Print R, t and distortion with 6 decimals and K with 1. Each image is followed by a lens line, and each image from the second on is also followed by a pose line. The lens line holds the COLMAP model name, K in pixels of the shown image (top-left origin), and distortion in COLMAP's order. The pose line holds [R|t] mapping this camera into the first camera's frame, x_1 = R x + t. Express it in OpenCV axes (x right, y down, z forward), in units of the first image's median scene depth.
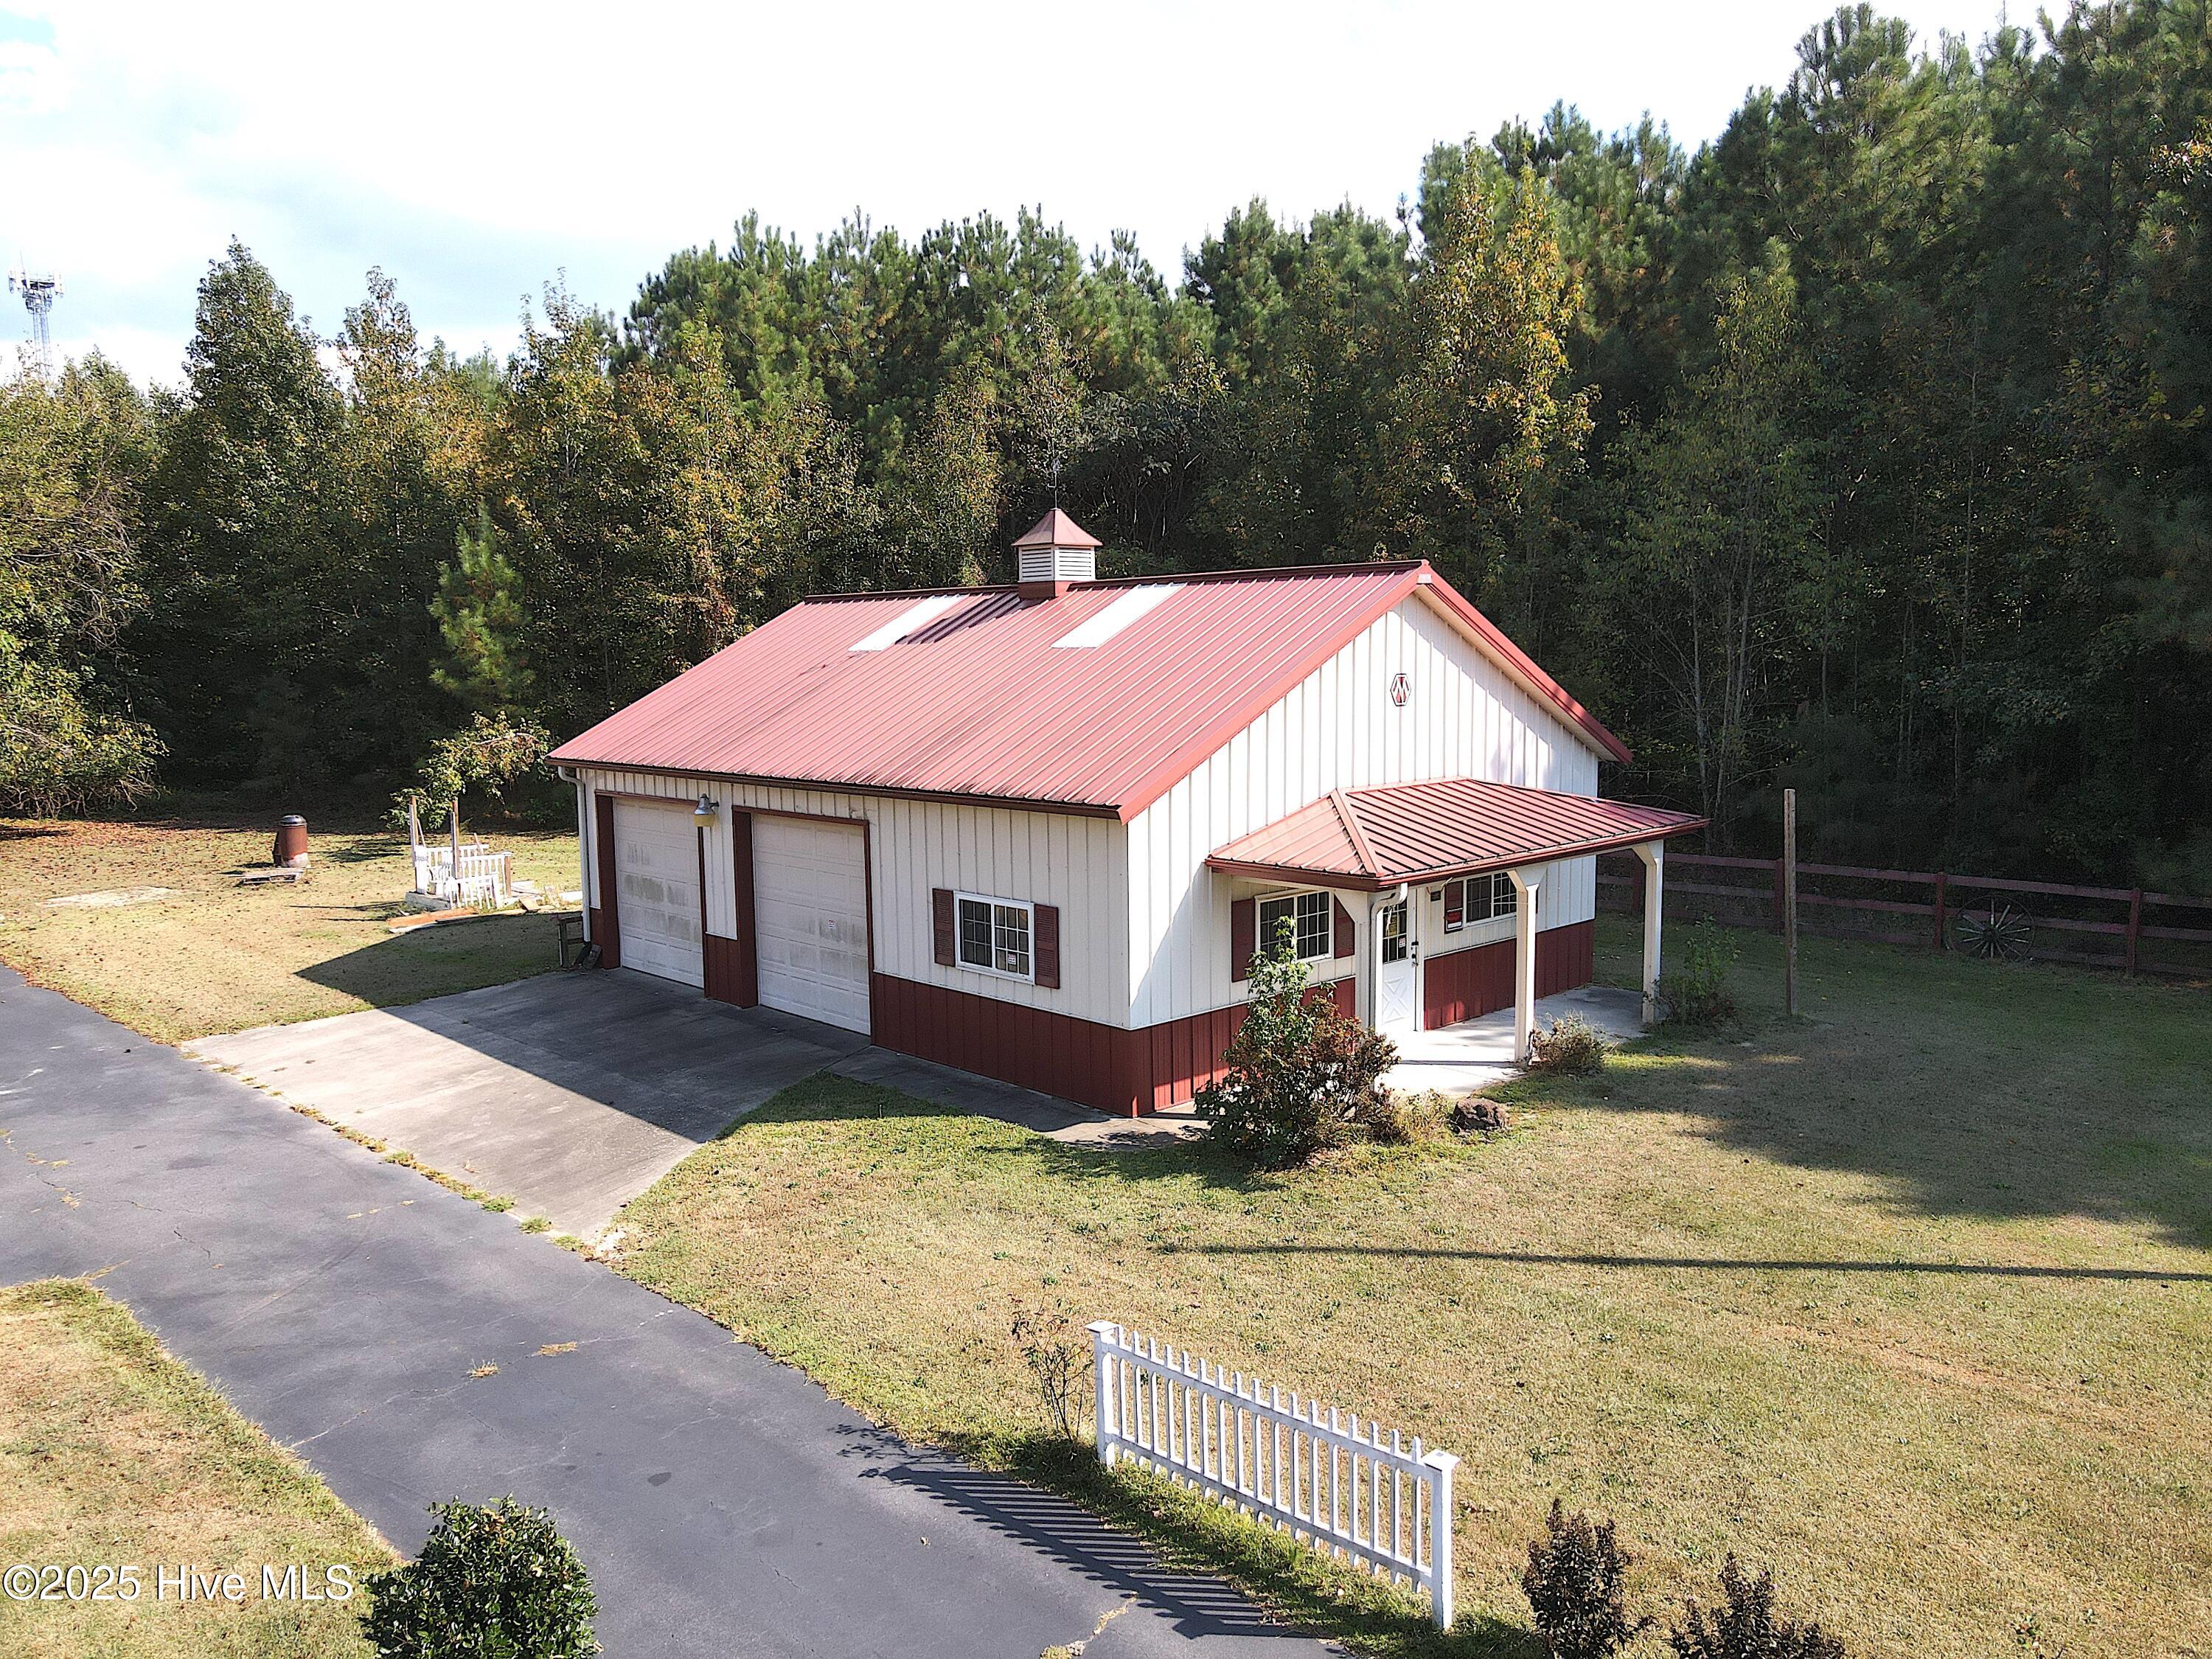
lens RADIAL K [[1627.6, 0, 1098.7], [0, 1627.6, 815.9], [0, 0, 1]] dist [0.015284, 0.006738]
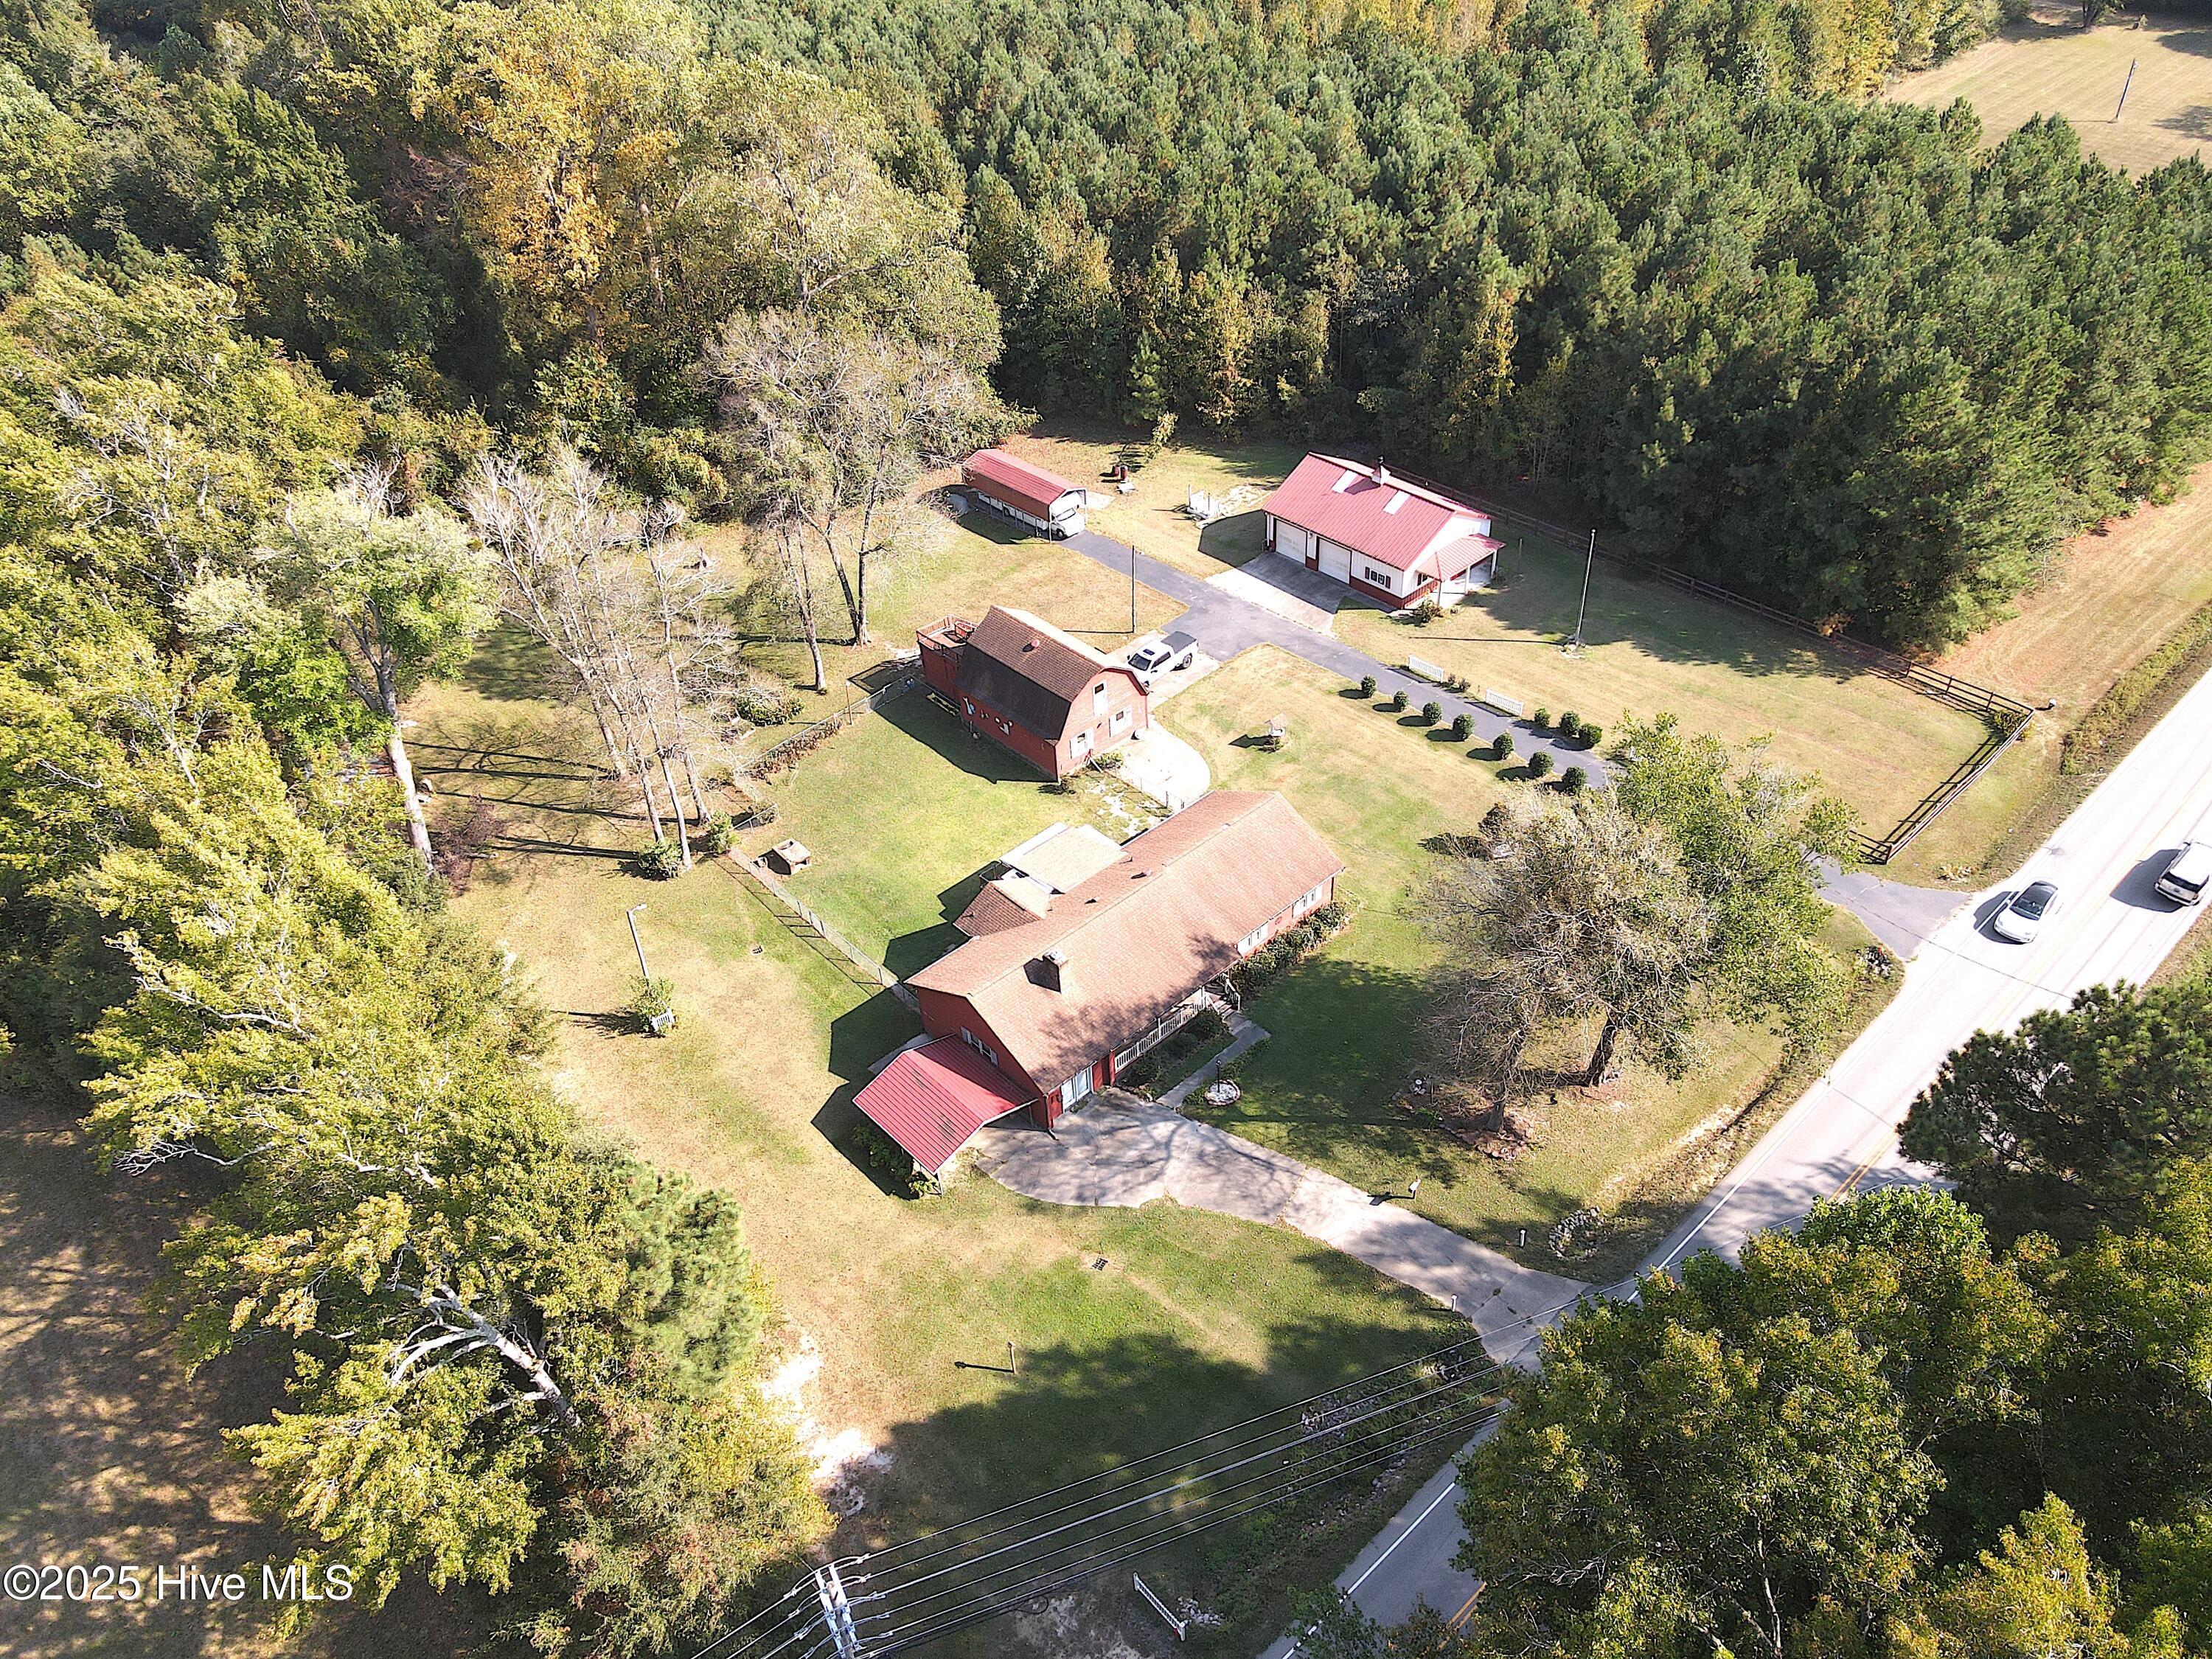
lens RADIAL K [[1627.6, 0, 1098.7], [0, 1627.6, 815.9], [0, 0, 1]] dist [0.015284, 0.006738]
pose [[0.999151, -0.014918, -0.038410, -0.721167], [0.032998, 0.847963, 0.529028, -1.972863], [0.024679, -0.529846, 0.847735, -3.778992]]
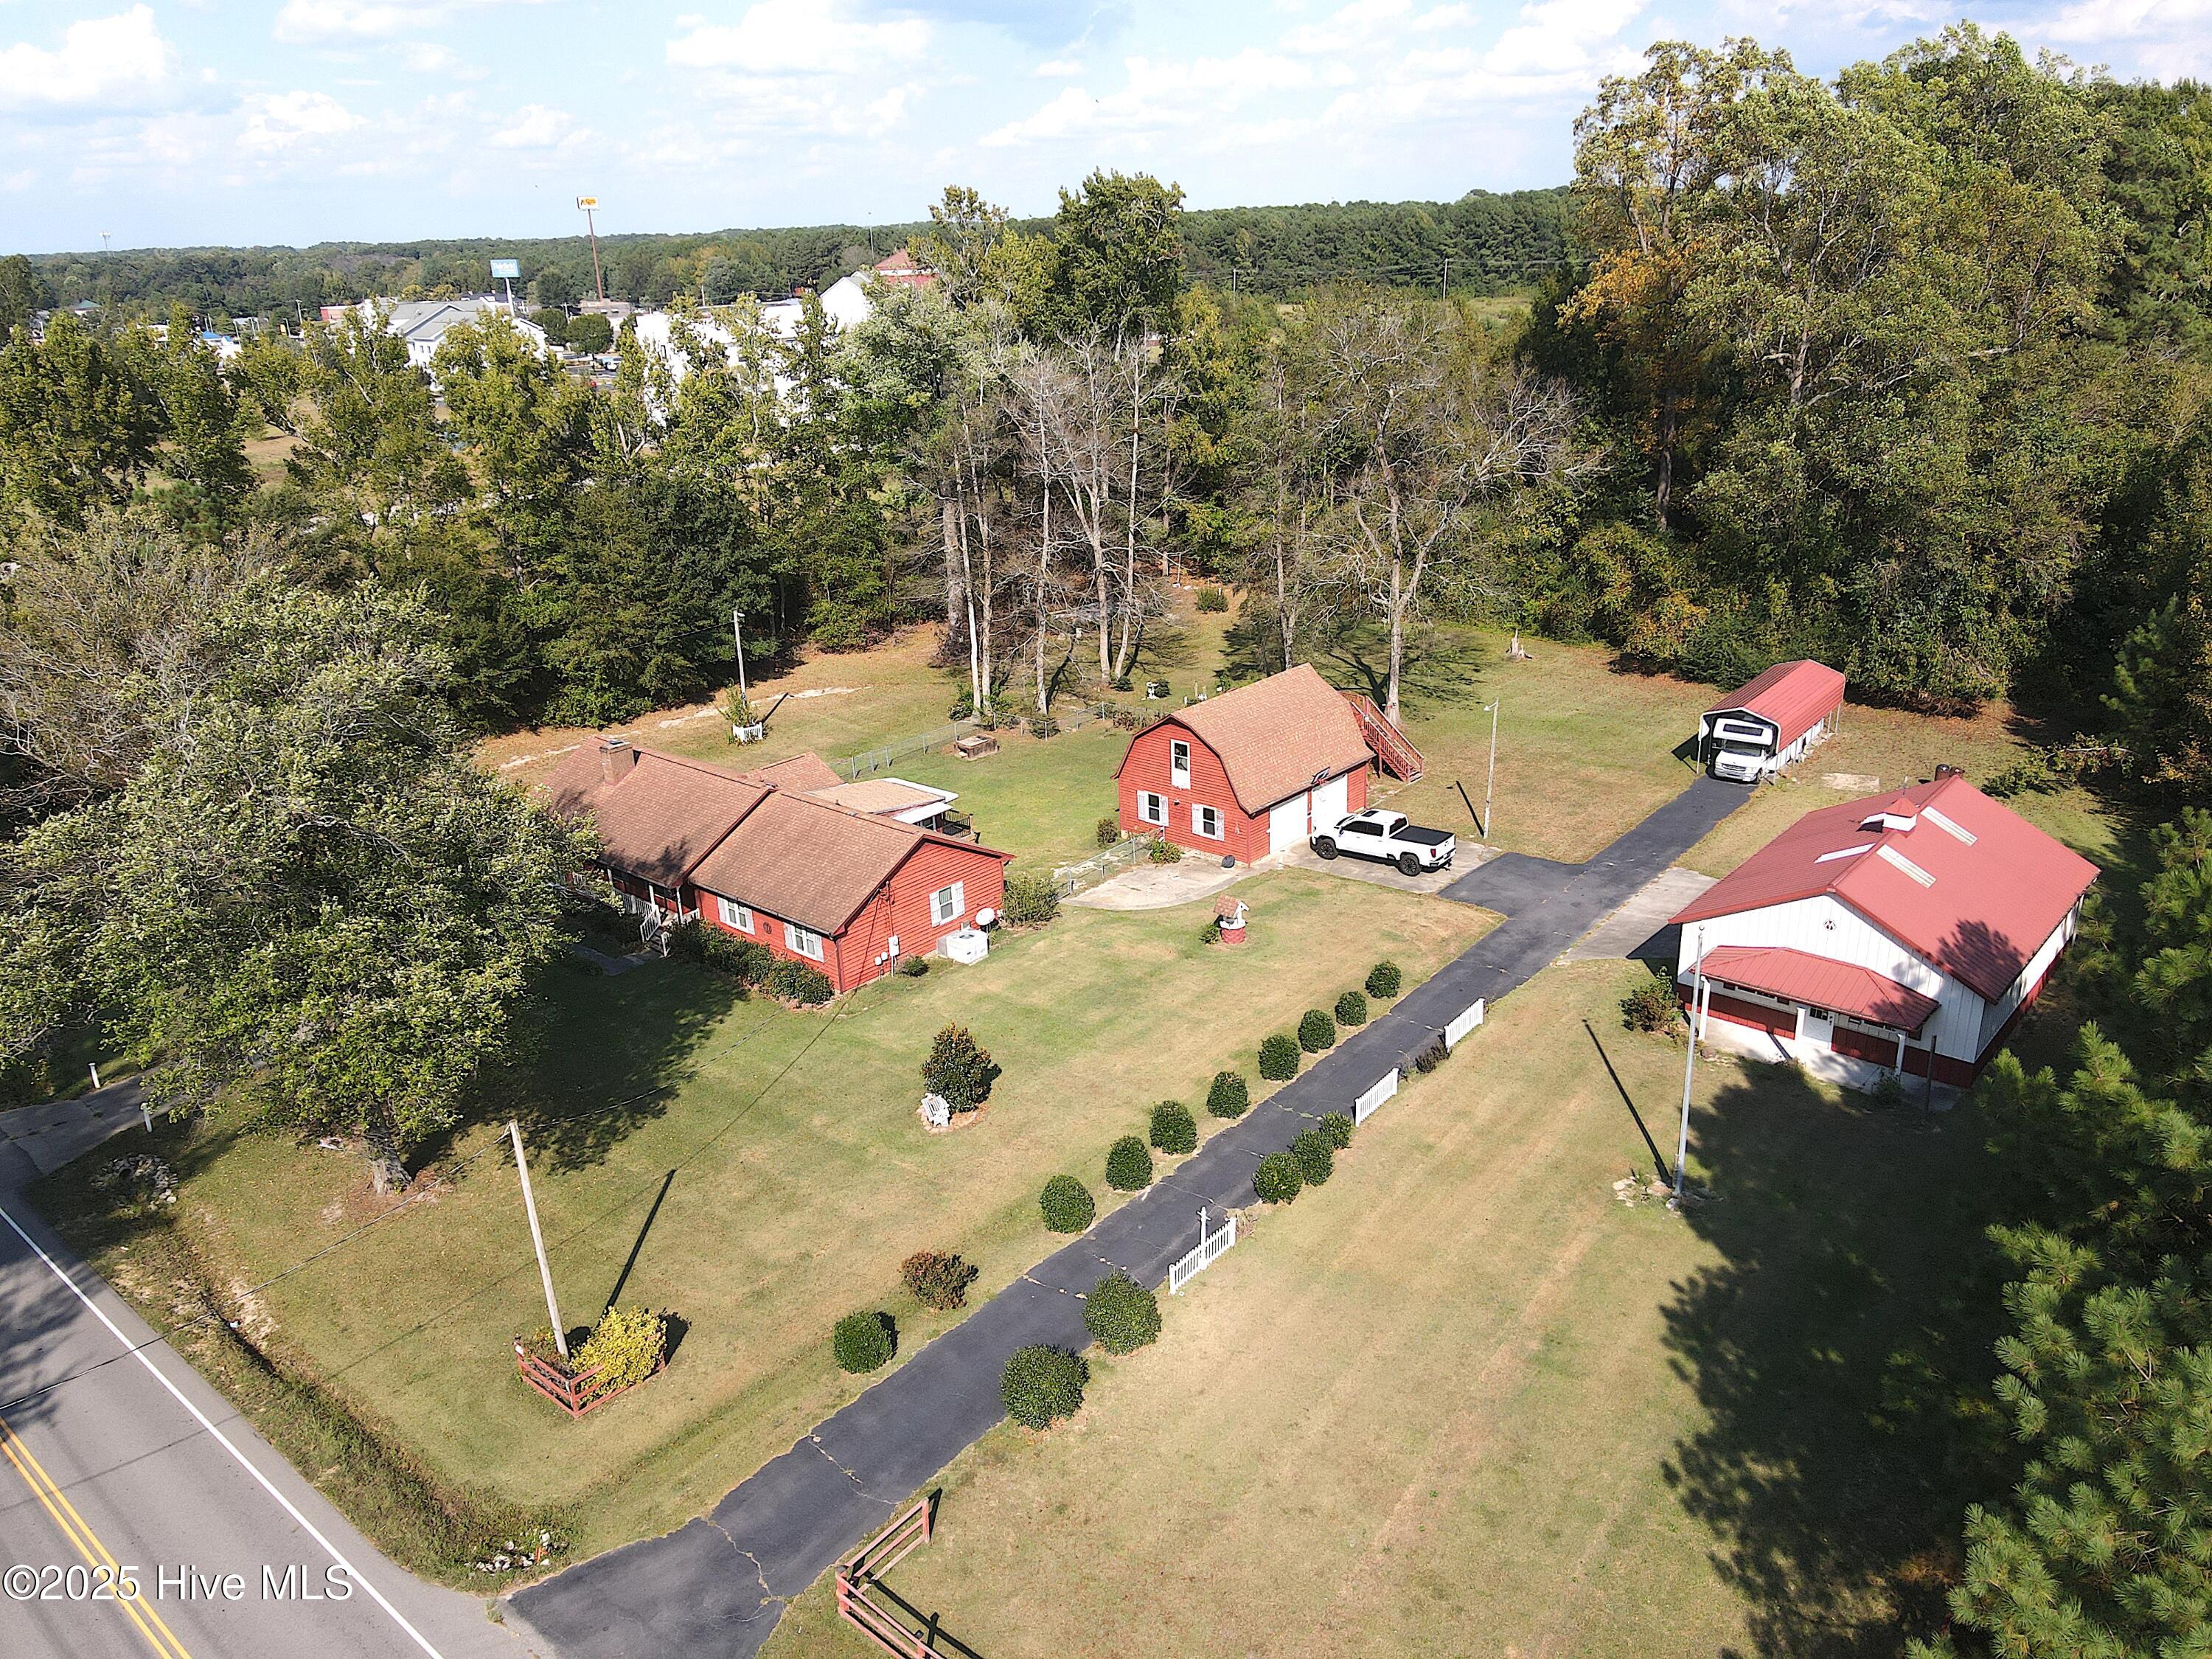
lens RADIAL K [[1627.6, 0, 1098.7], [0, 1627.6, 815.9], [0, 0, 1]] dist [0.015284, 0.006738]
pose [[0.091114, 0.354081, -0.930766, 2.172594], [-0.071830, 0.934556, 0.348491, -0.948650], [0.993247, 0.035104, 0.110584, -0.415263]]
